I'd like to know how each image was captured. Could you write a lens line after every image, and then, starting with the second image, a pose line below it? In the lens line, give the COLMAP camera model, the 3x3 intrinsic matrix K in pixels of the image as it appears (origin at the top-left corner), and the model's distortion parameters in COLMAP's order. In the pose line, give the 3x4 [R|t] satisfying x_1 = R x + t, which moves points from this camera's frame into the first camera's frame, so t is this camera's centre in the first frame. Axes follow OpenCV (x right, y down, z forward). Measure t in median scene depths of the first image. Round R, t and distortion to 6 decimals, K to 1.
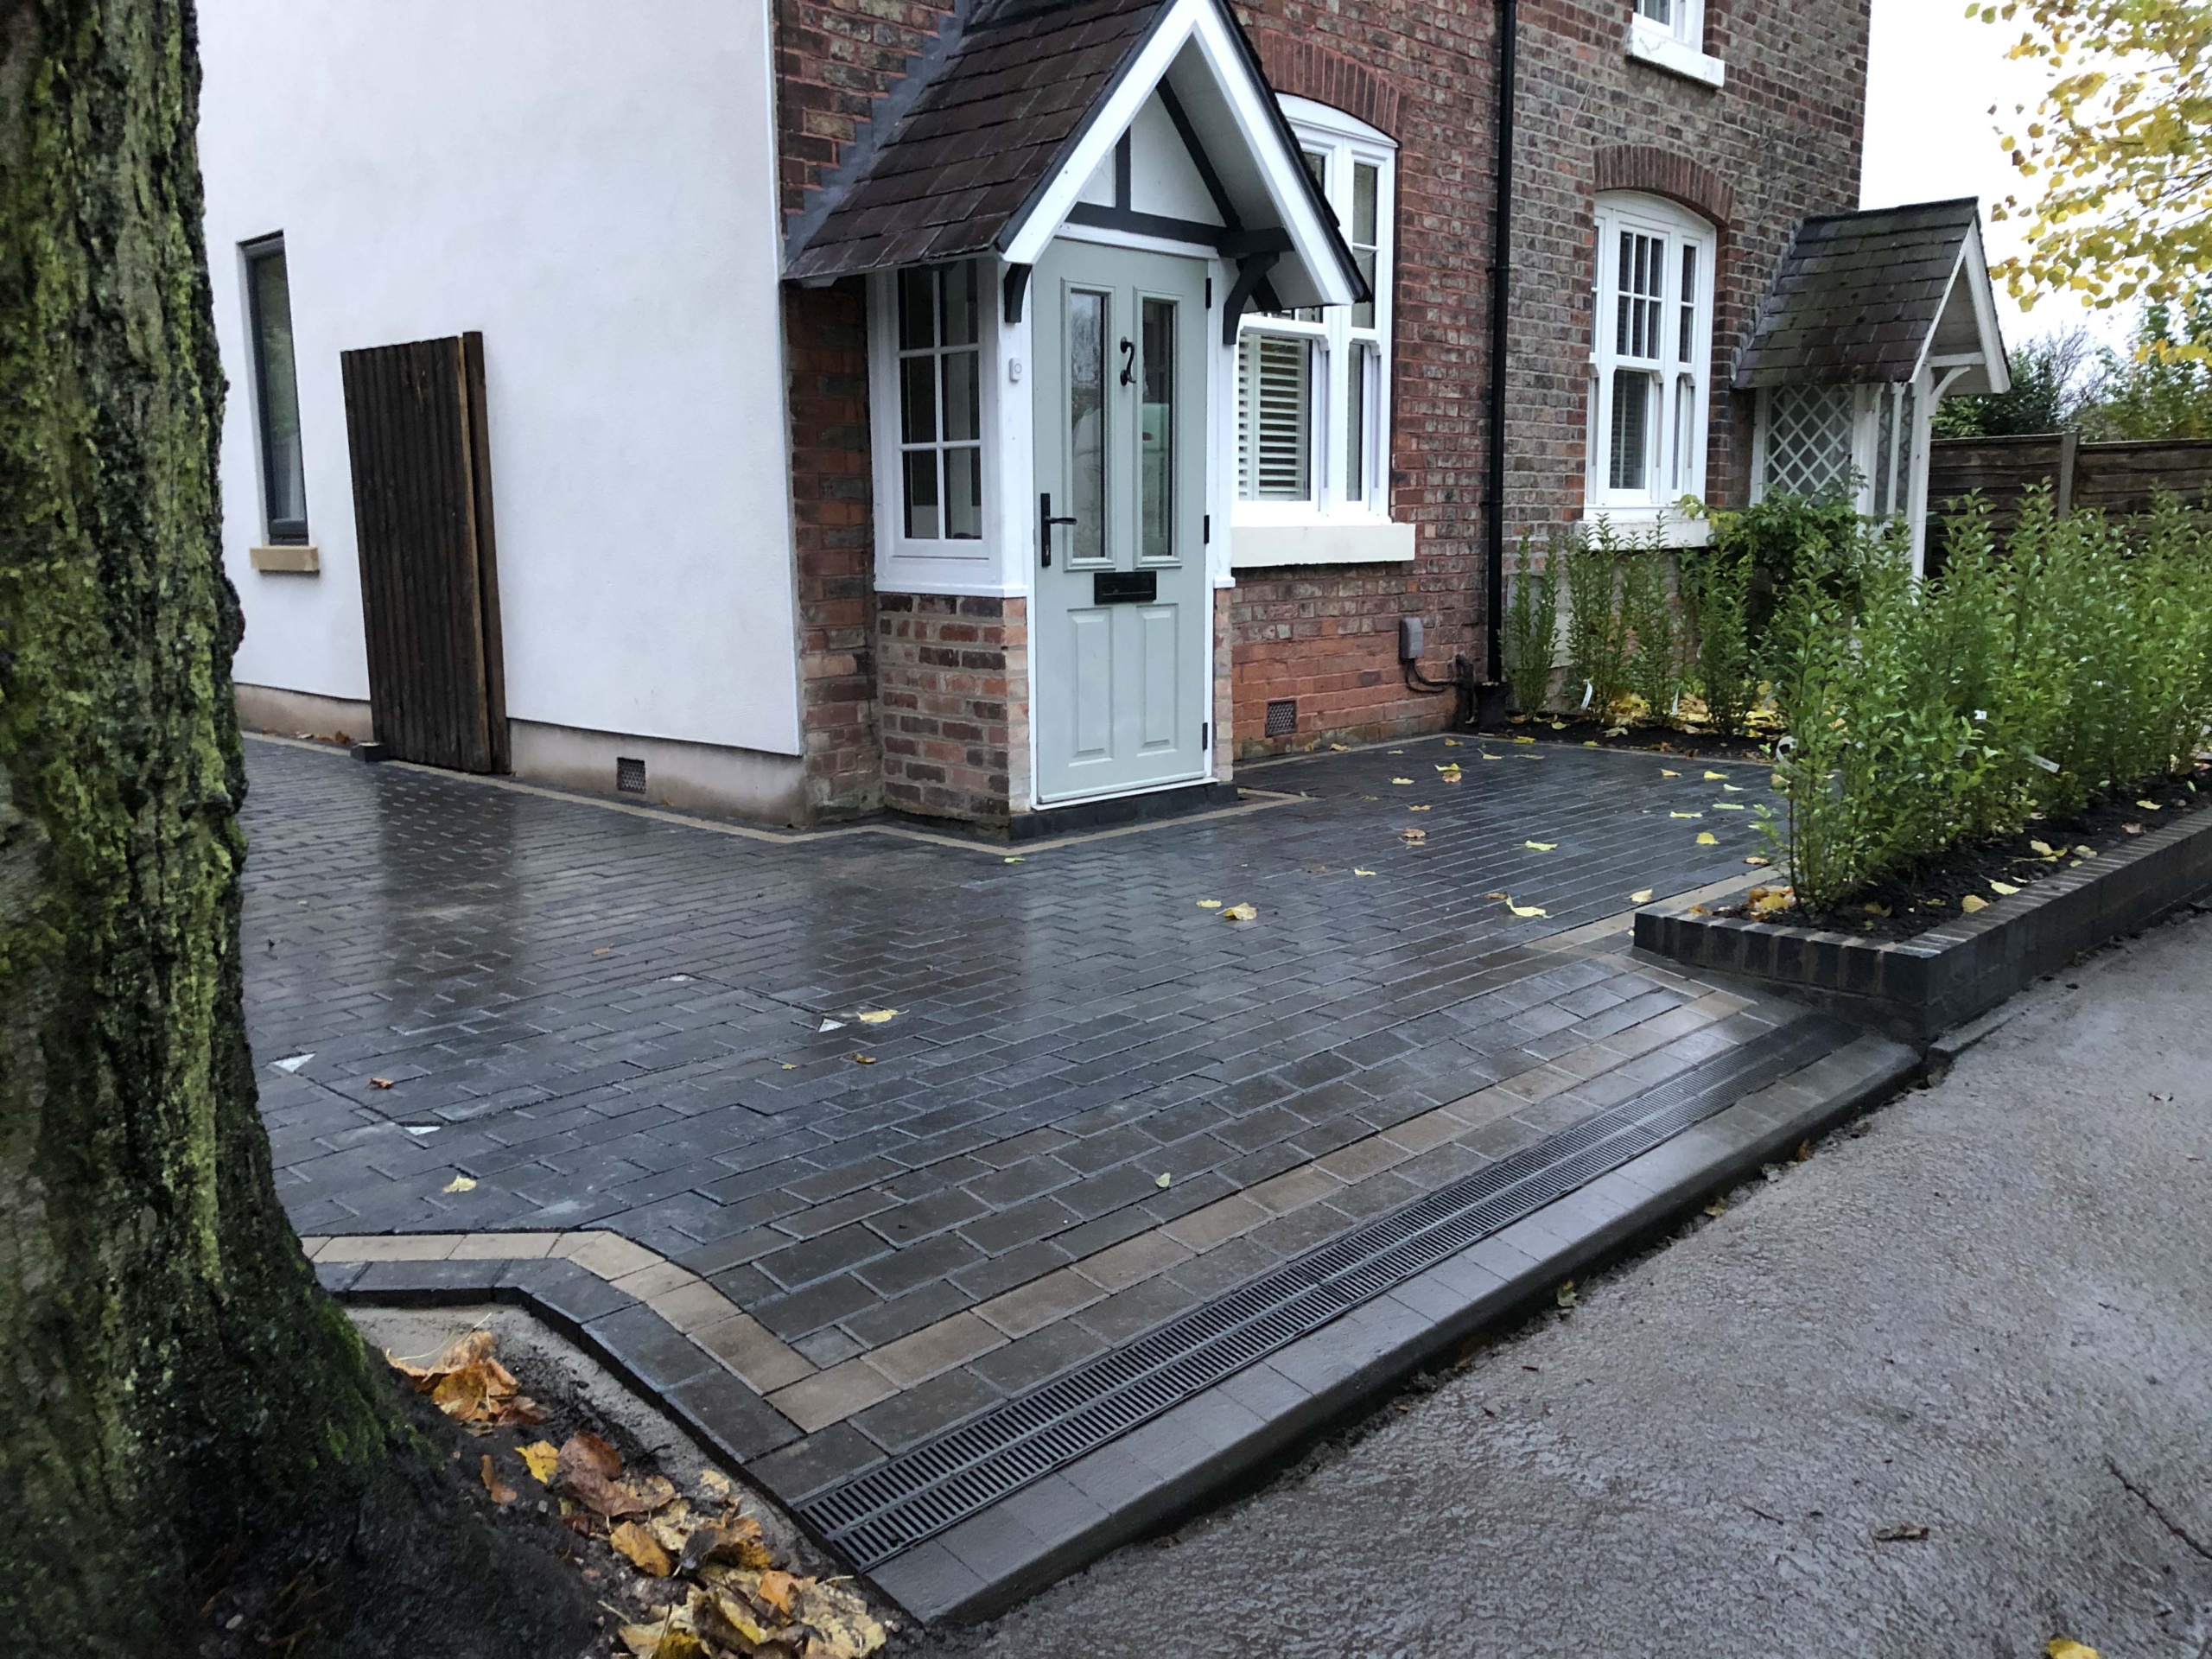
lens RADIAL K [[1807.5, 0, 1103.2], [0, 1807.5, 819.6], [0, 0, 1]] dist [-0.014057, 0.043958]
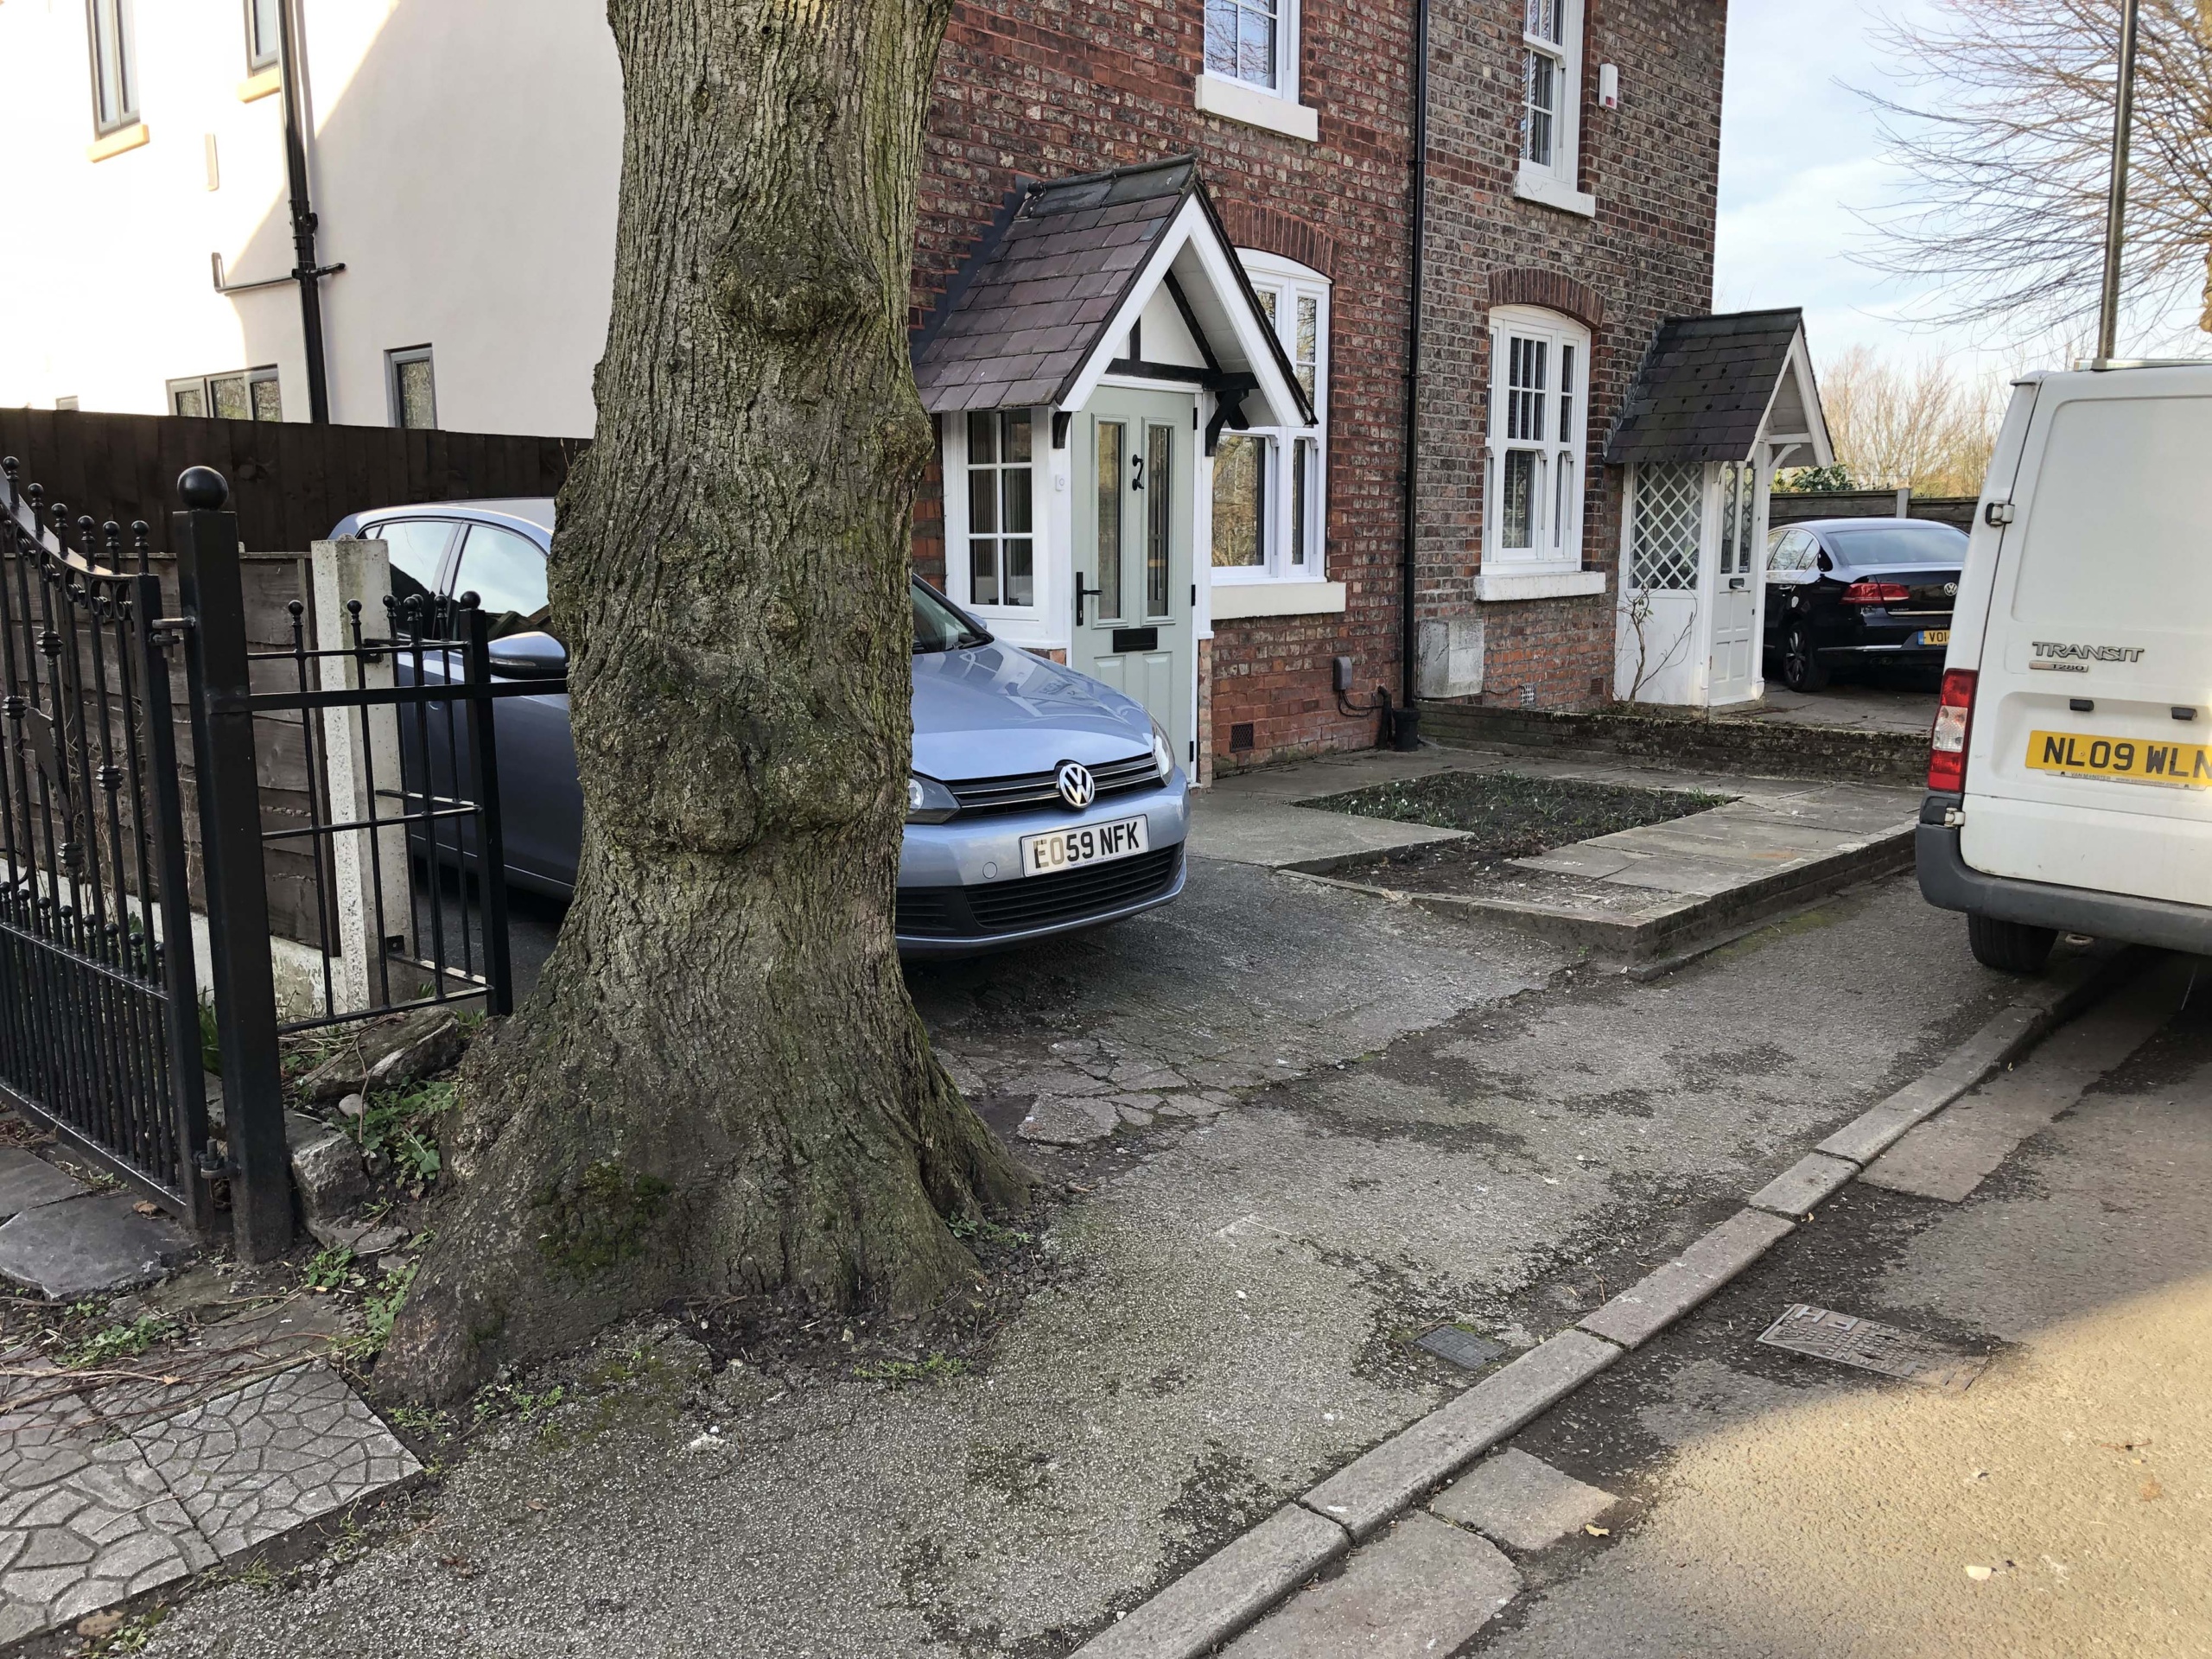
lens RADIAL K [[1807.5, 0, 1079.0], [0, 1807.5, 893.2], [0, 0, 1]] dist [-0.014057, 0.043958]
pose [[0.999439, -0.007542, 0.032623, -0.053543], [0.006649, 0.999602, 0.027398, 0.015915], [-0.032816, -0.027166, 0.999092, -0.246216]]
